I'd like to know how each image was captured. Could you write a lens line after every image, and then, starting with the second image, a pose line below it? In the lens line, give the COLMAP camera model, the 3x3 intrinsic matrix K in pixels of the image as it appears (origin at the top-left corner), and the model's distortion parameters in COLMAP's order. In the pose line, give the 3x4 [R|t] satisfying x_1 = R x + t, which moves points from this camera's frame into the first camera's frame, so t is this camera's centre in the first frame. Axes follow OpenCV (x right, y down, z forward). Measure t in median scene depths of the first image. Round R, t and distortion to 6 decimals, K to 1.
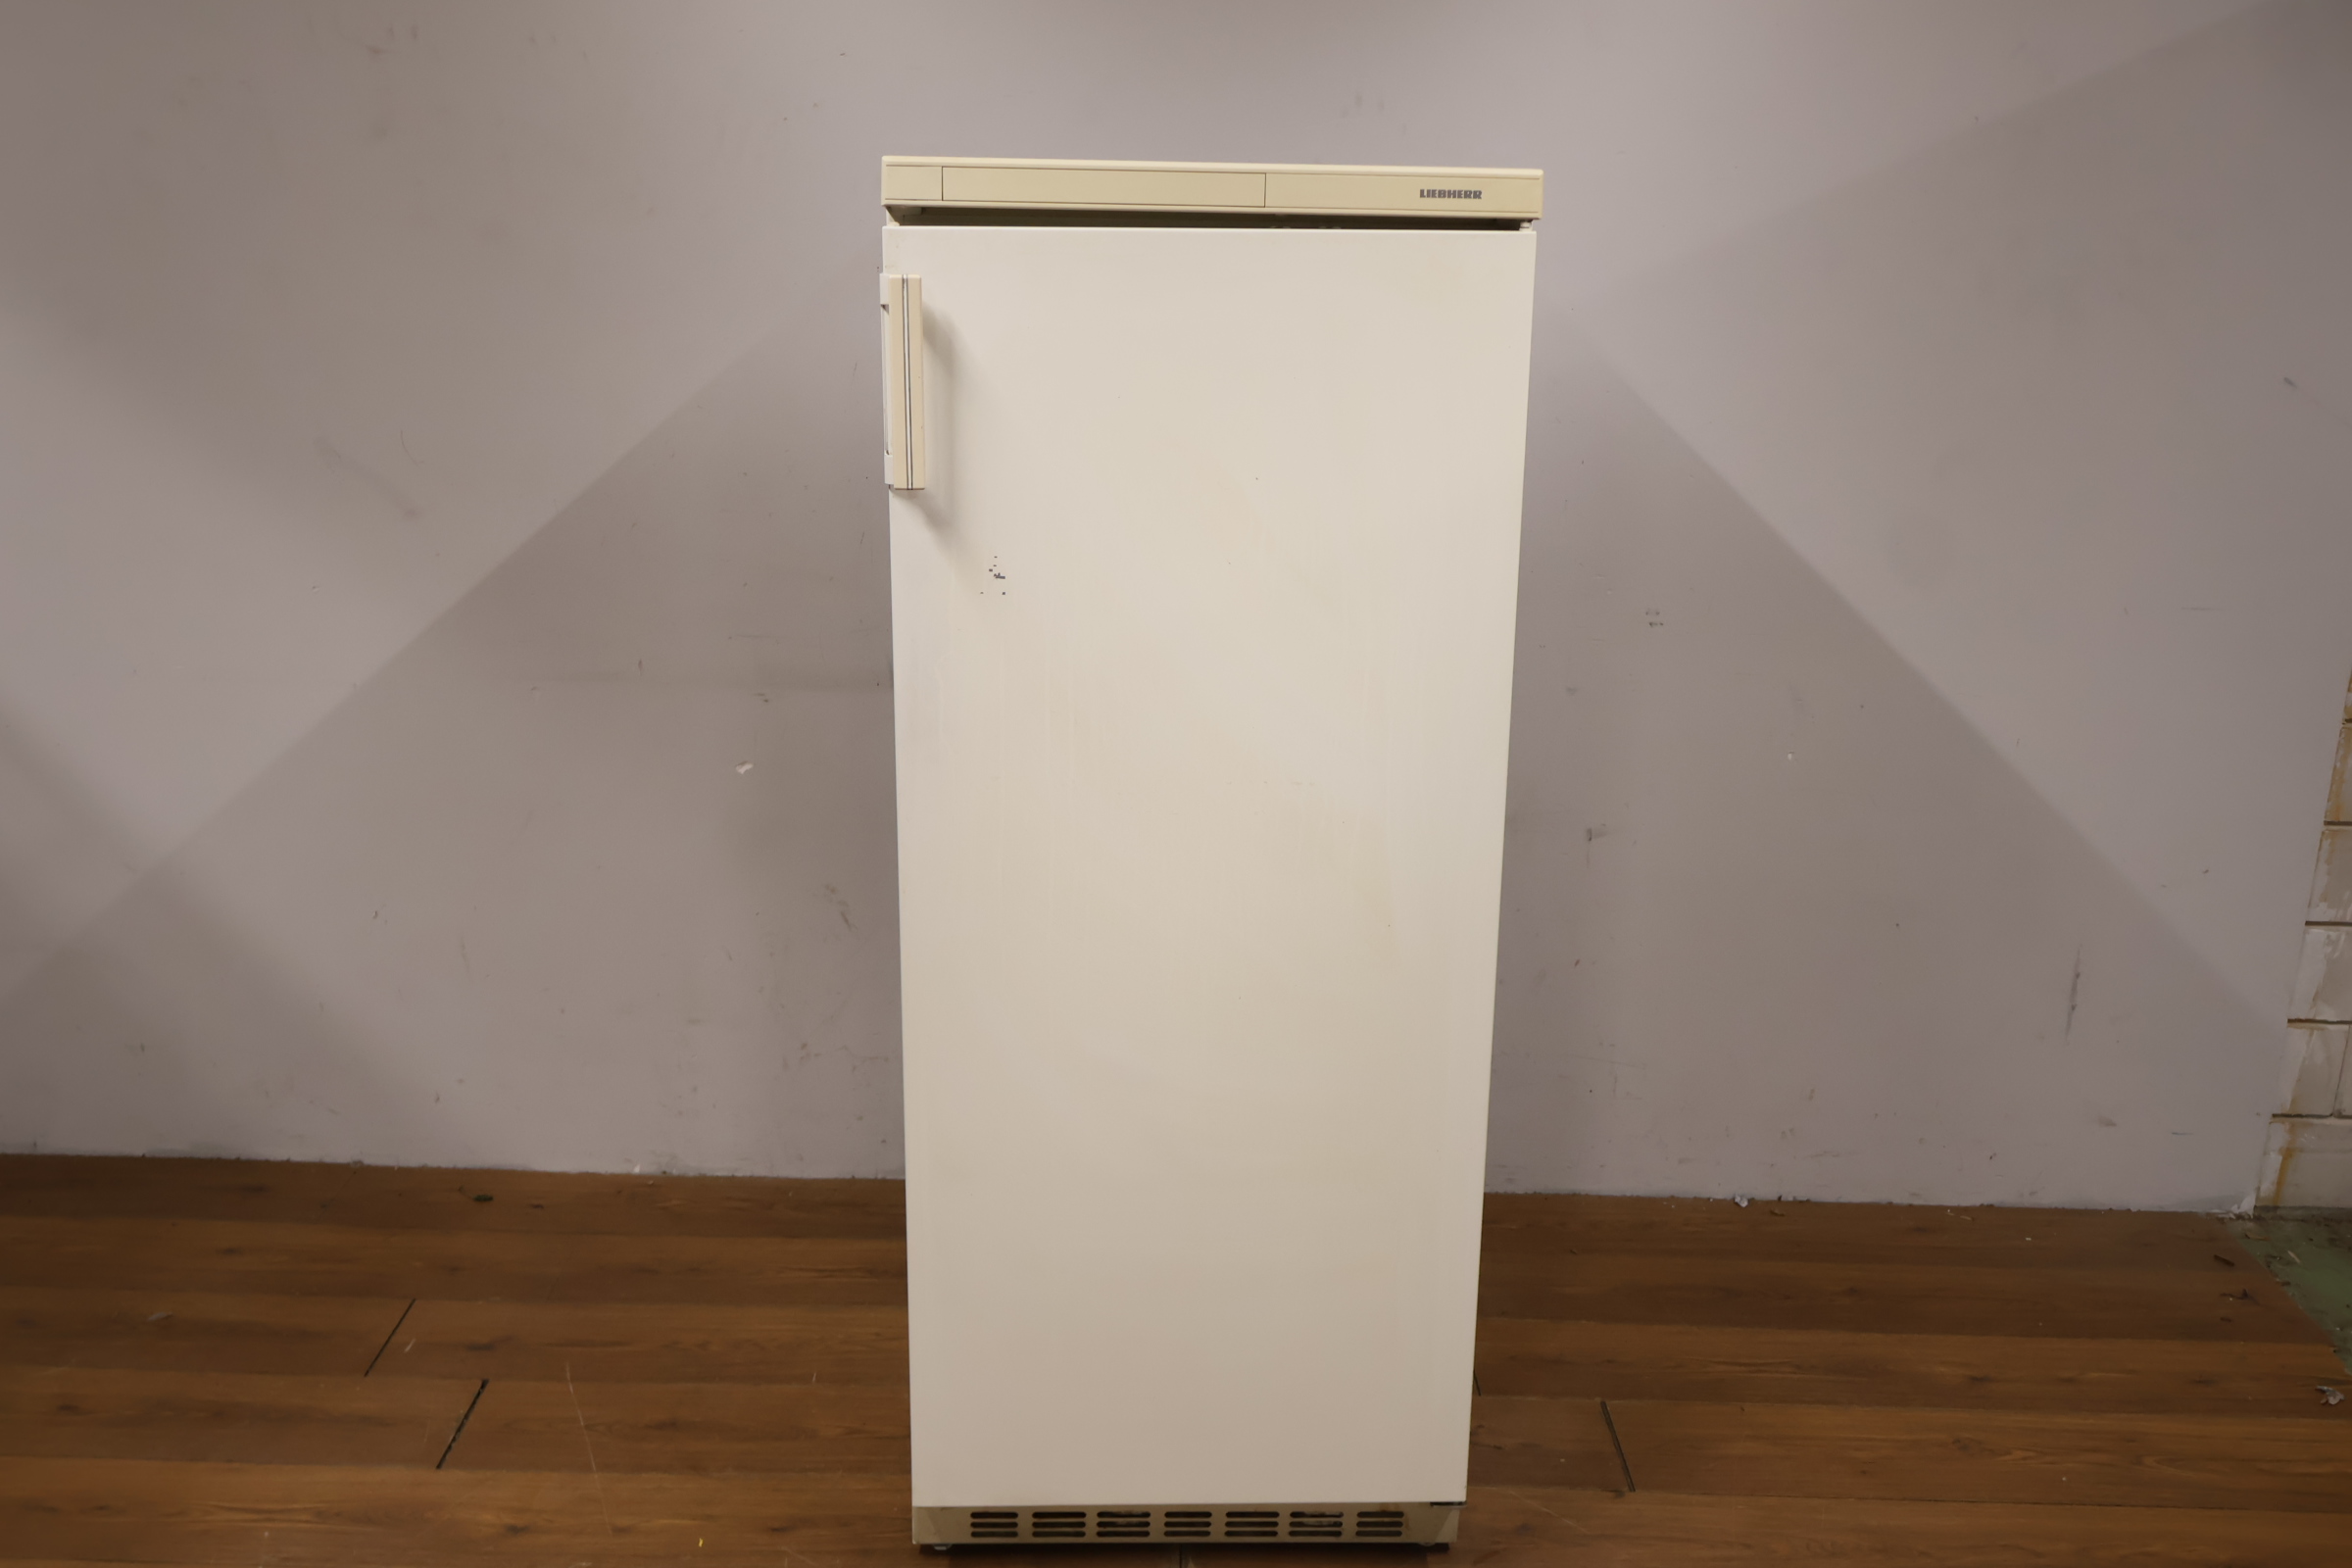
lens RADIAL K [[2150.7, 0, 1170.0], [0, 2150.7, 785.5], [0, 0, 1]] dist [-0.012156, 0.001317]
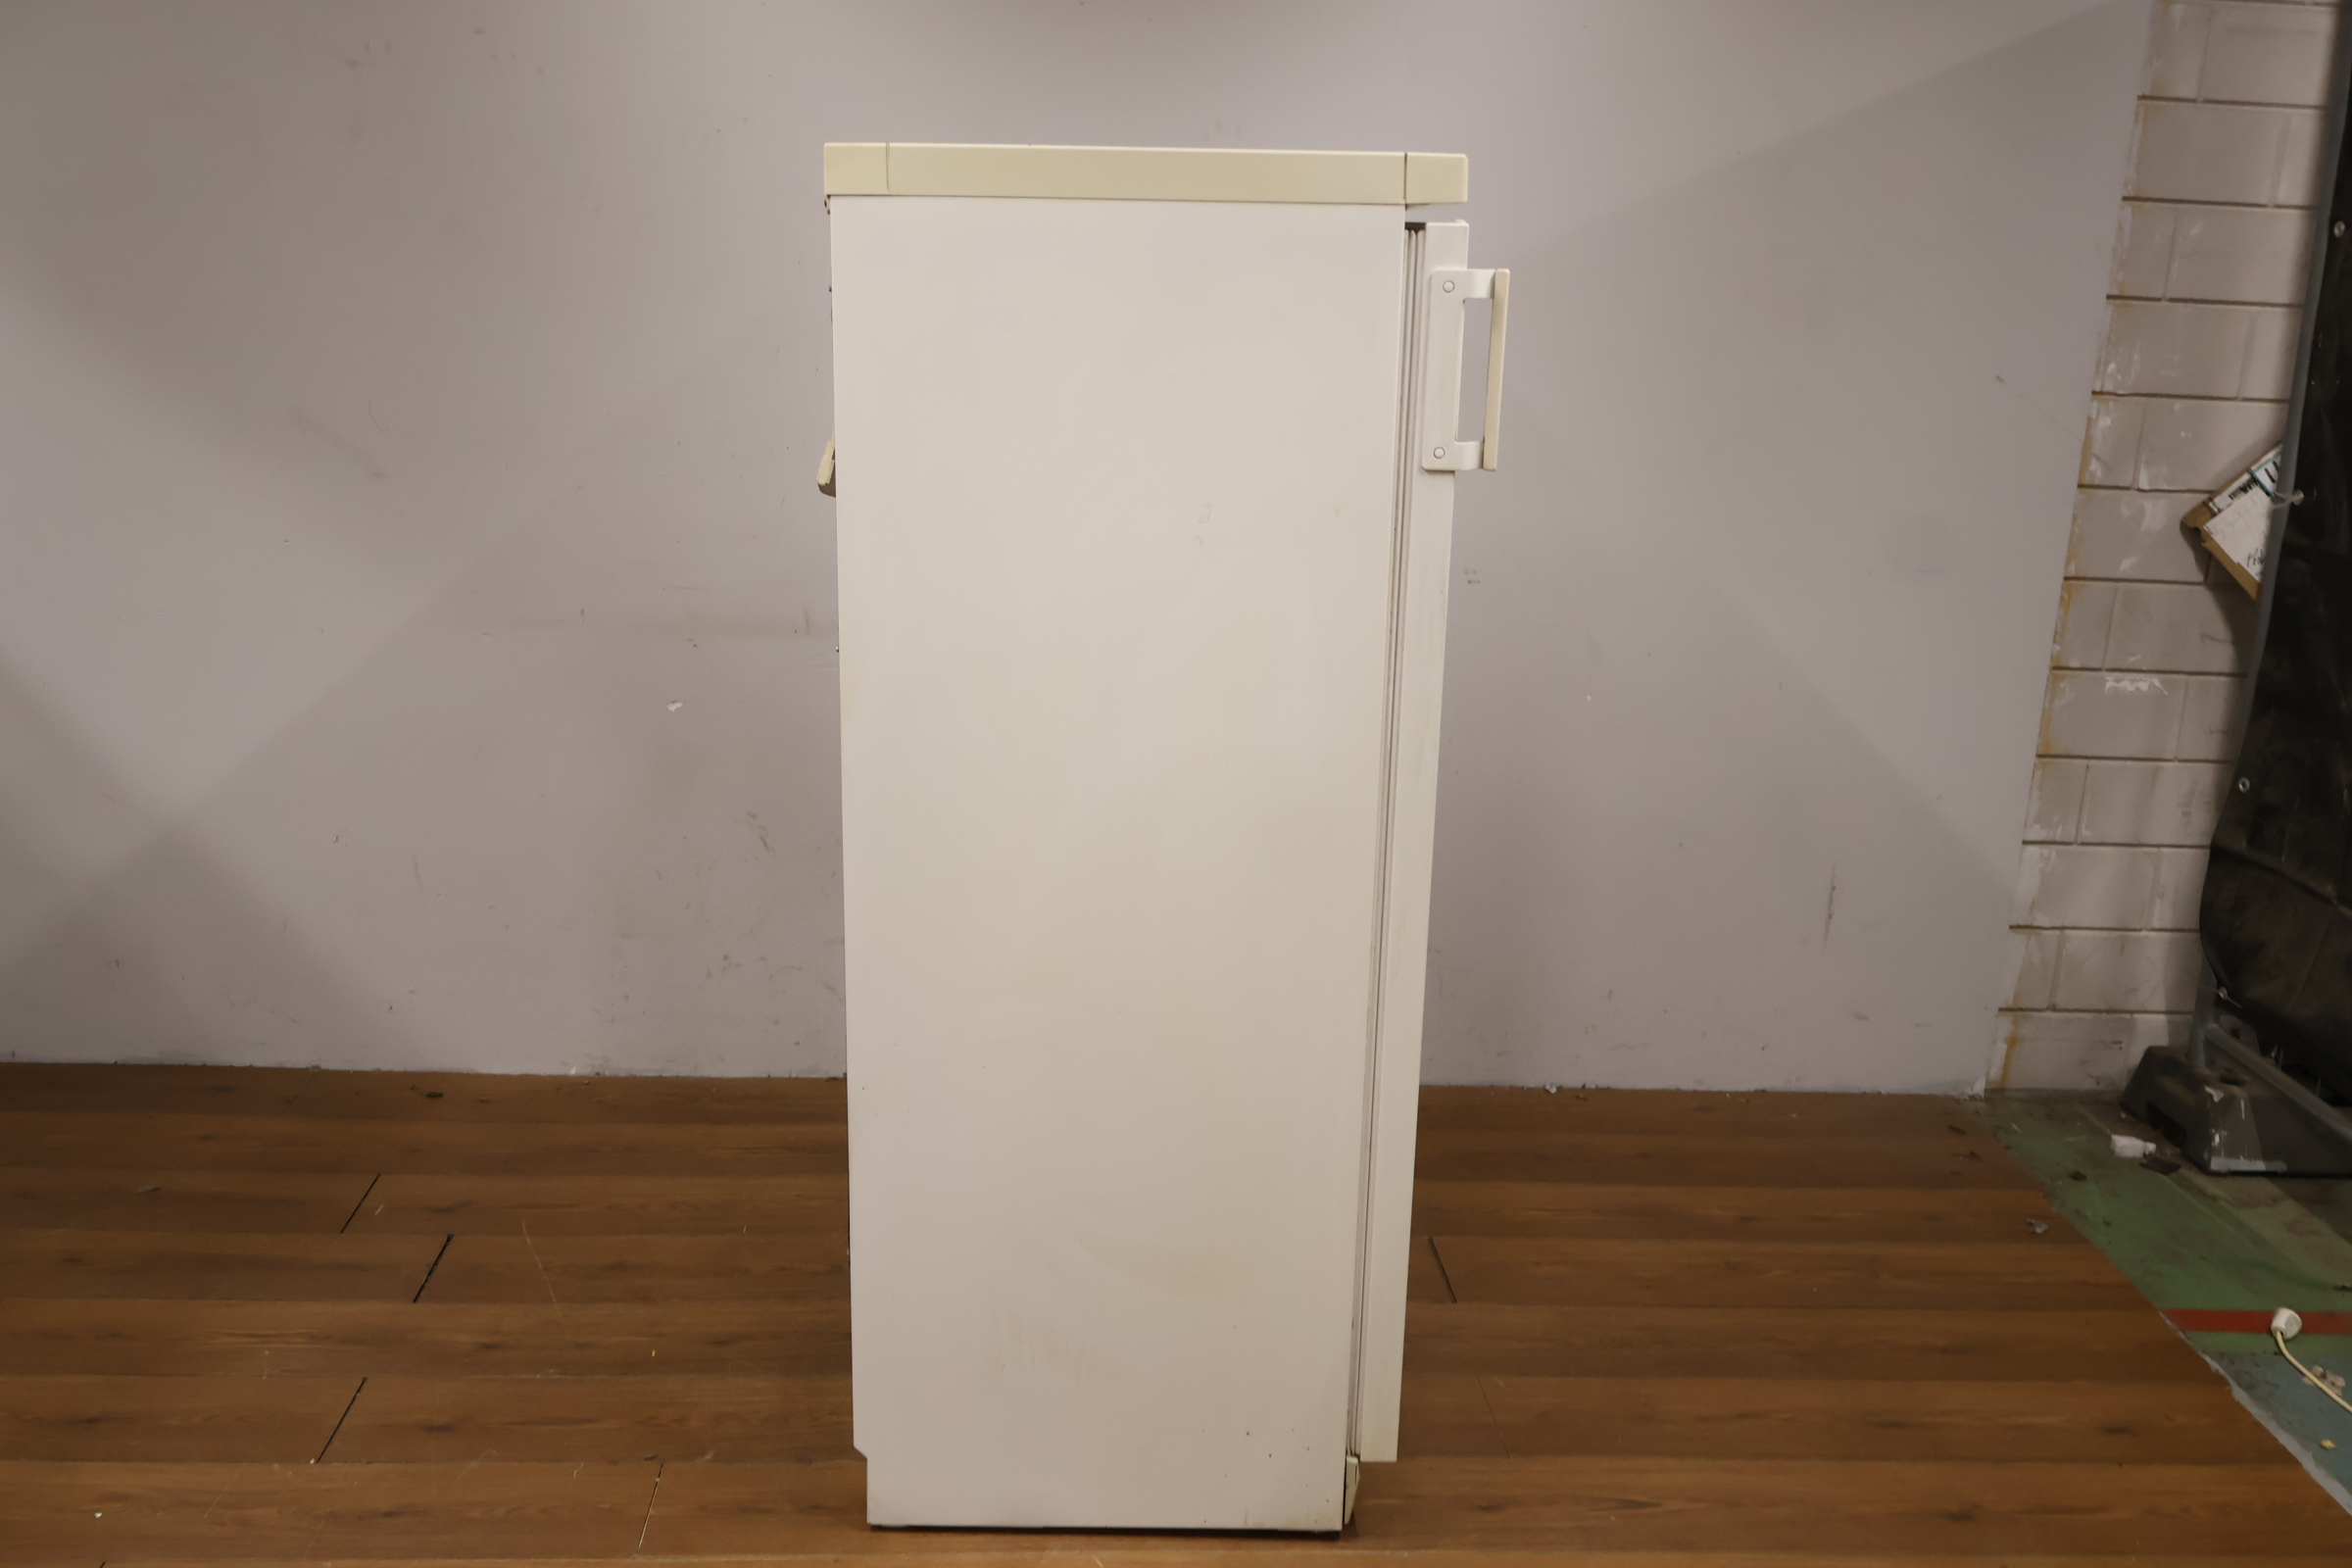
lens RADIAL K [[2093.6, 0, 1181.1], [0, 2093.6, 791.0], [0, 0, 1]] dist [-0.006252, -0.016093]
pose [[0.997267, -0.001930, 0.073854, -0.014450], [0.003055, 0.999881, -0.015119, 0.053150], [-0.073816, 0.015304, 0.997154, -0.110031]]
